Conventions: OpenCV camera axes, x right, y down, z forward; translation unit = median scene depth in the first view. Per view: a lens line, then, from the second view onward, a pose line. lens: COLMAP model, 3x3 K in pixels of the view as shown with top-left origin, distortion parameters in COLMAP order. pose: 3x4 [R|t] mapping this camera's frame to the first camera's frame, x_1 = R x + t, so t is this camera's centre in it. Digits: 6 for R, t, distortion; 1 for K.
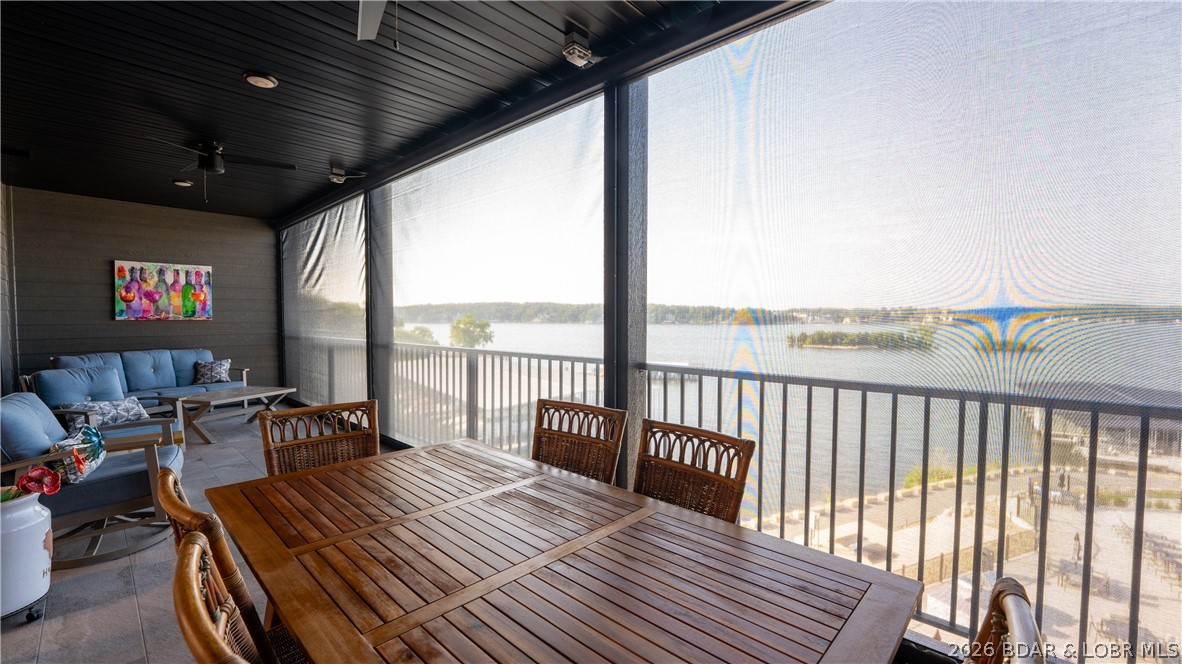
lens RADIAL K [[478.6, 0, 581.4], [0, 478.6, 344.8], [0, 0, 1]] dist [0.003733, -0.002554]
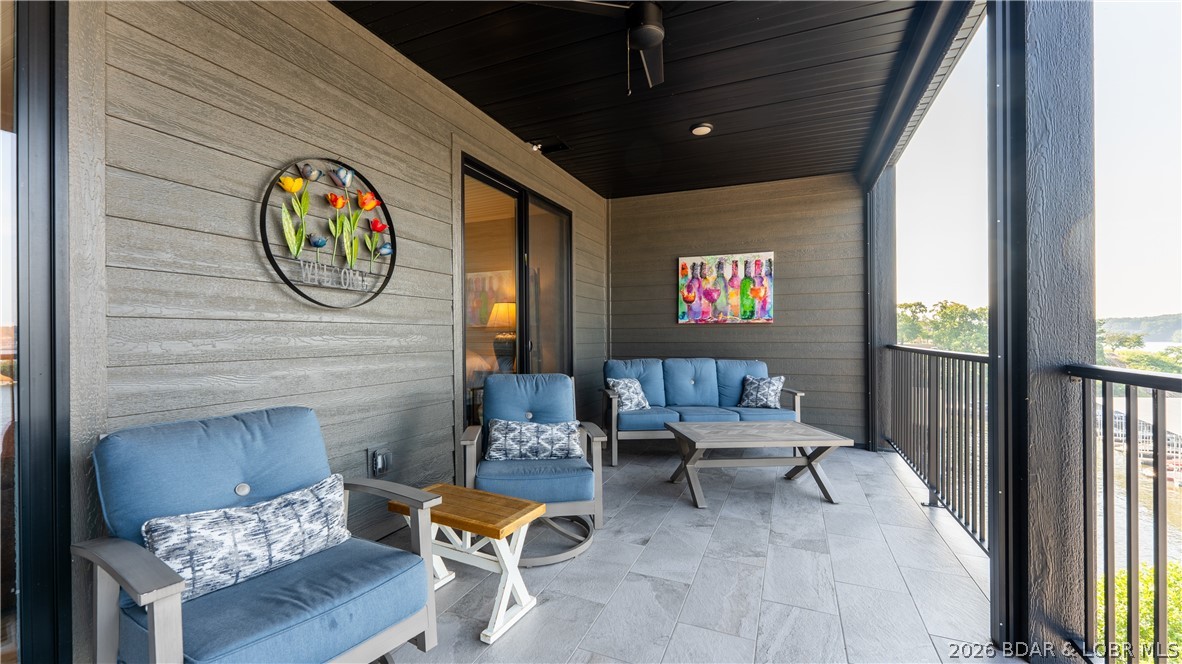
lens RADIAL K [[478.6, 0, 580.6], [0, 478.6, 330.1], [0, 0, 1]] dist [0.003733, -0.002554]
pose [[0.346810, -0.011034, -0.937870, -0.303796], [-0.051527, 0.998197, -0.030797, -0.002770], [0.936519, 0.059007, 0.345616, 0.829248]]
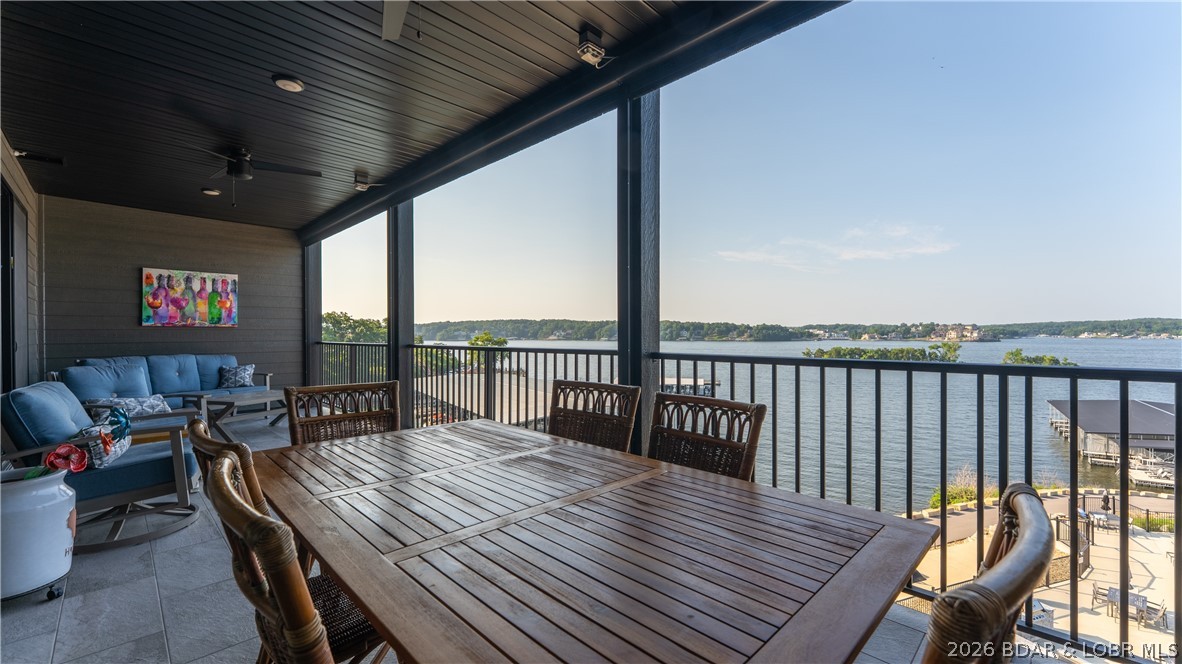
lens RADIAL K [[478.6, 0, 589.1], [0, 478.6, 340.5], [0, 0, 1]] dist [0.003733, -0.002554]
pose [[0.999845, -0.003830, -0.017168, 0.001728], [0.003052, 0.998976, -0.045135, 0.046568], [0.017323, 0.045076, 0.998833, -0.009564]]
